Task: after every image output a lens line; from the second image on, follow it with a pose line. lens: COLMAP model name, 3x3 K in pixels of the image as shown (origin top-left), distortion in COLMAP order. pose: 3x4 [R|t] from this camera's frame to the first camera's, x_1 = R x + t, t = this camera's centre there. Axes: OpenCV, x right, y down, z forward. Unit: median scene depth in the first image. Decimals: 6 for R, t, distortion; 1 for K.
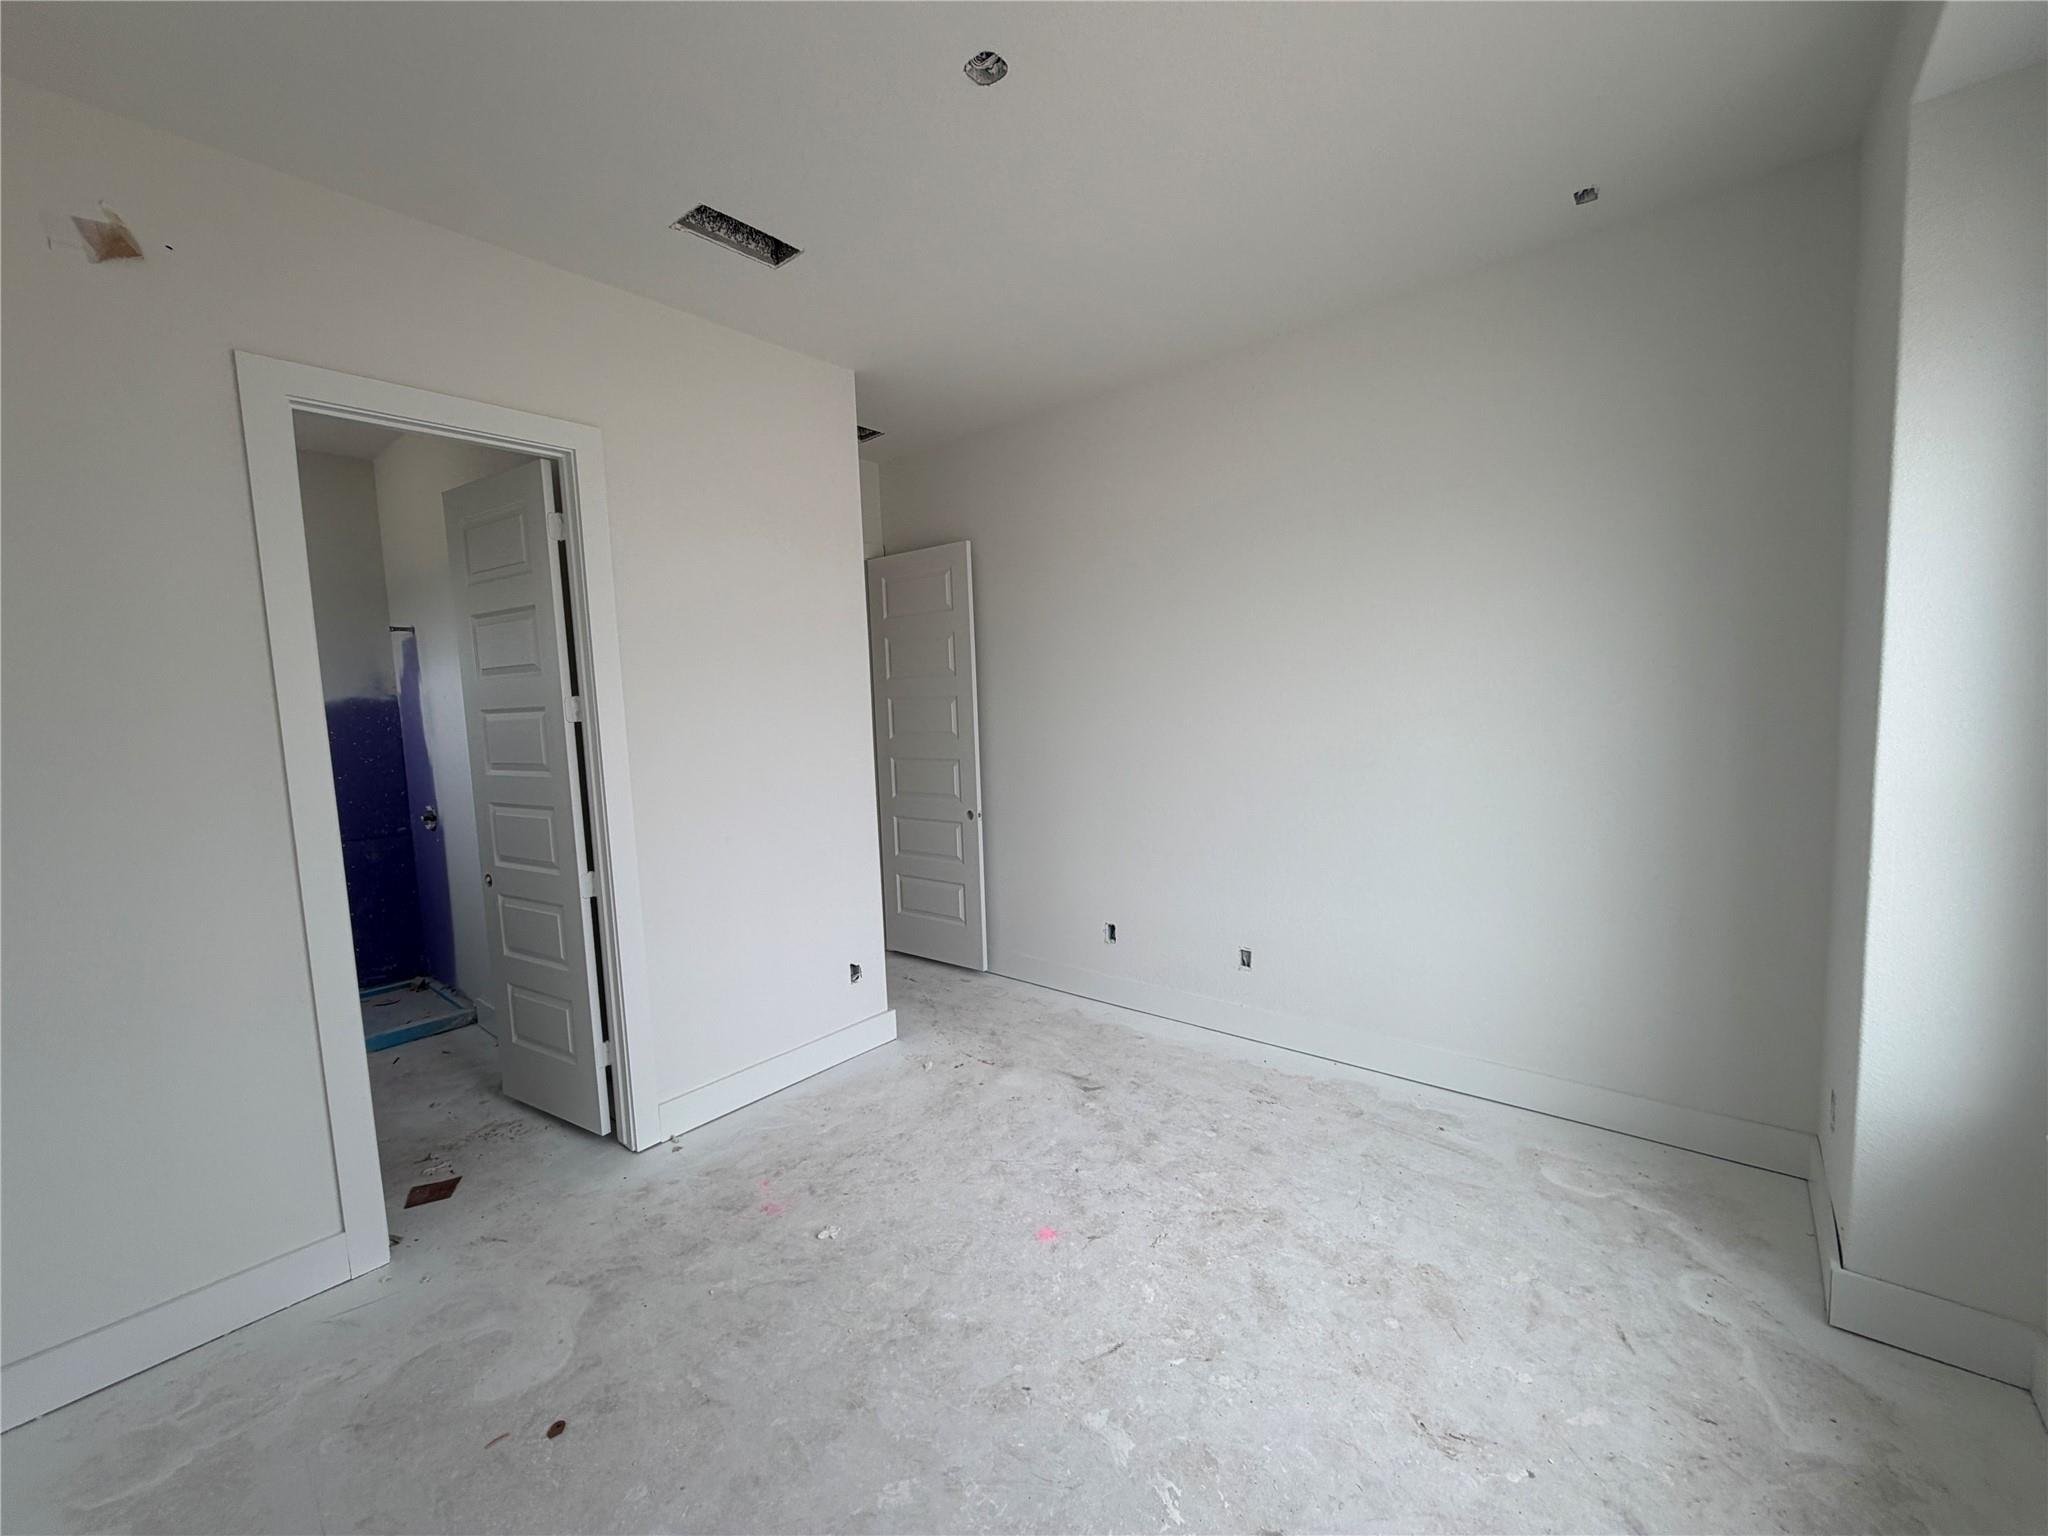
lens RADIAL K [[819.4, 0, 1019.3], [0, 819.4, 770.5], [0, 0, 1]] dist [-0.000477, -0.000092]
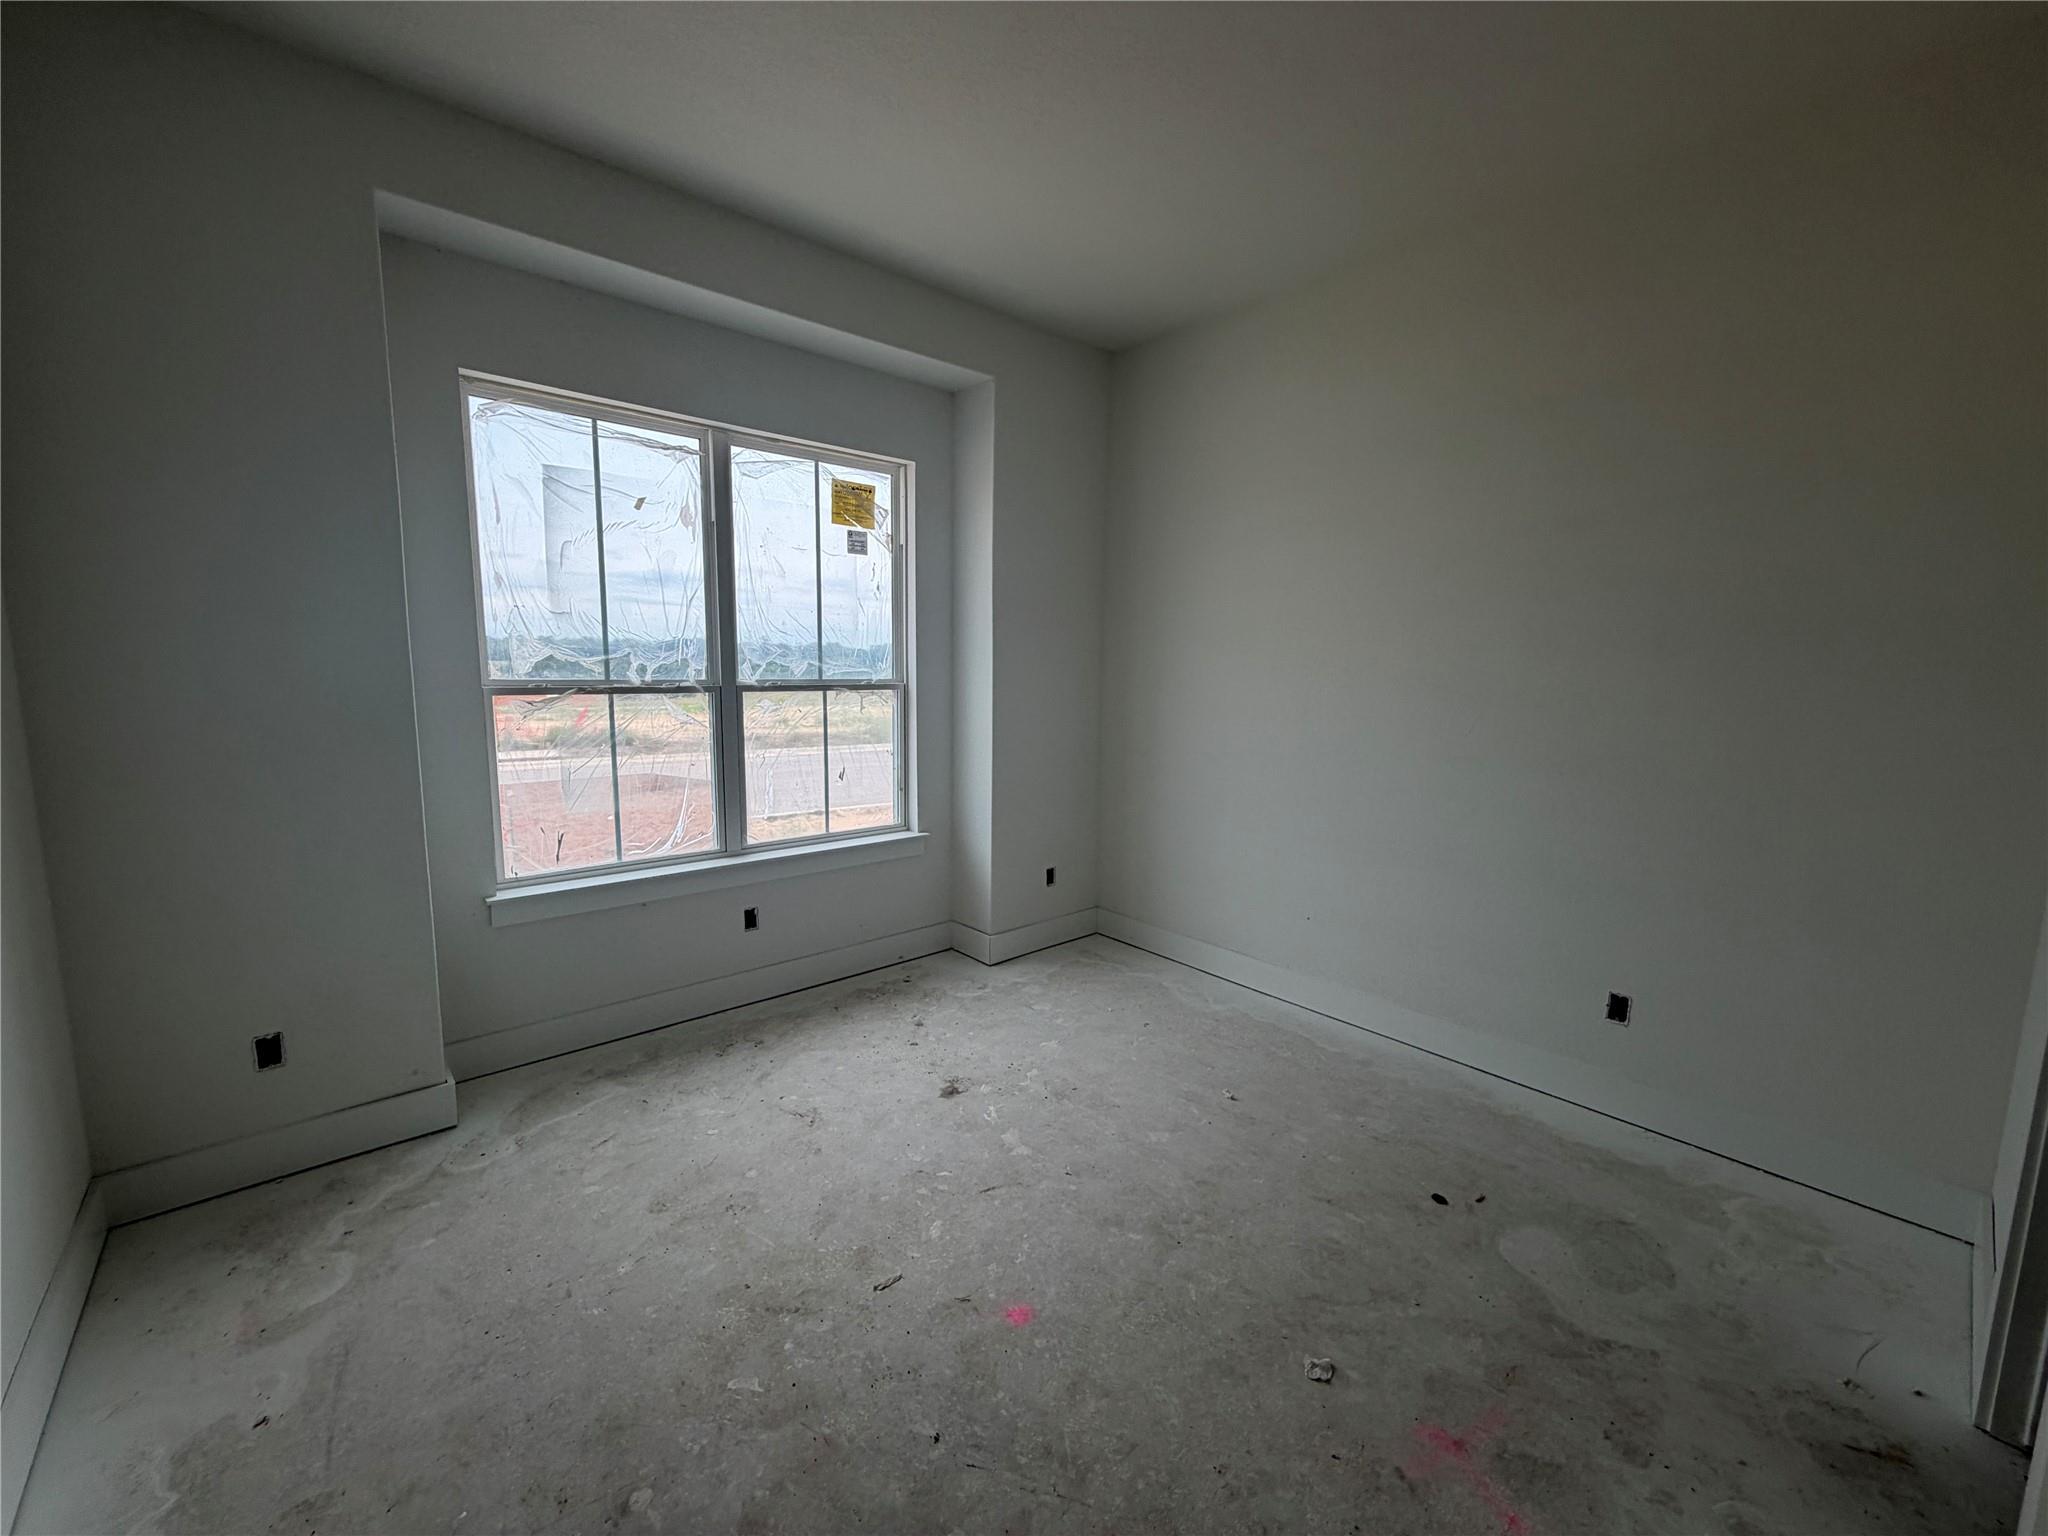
lens RADIAL K [[819.4, 0, 1019.3], [0, 819.4, 770.5], [0, 0, 1]] dist [-0.000477, -0.000092]
pose [[-0.988346, 0.002656, 0.152201, -0.094230], [0.035229, 0.976695, 0.211721, -0.114107], [-0.148092, 0.214615, -0.965406, 1.789637]]
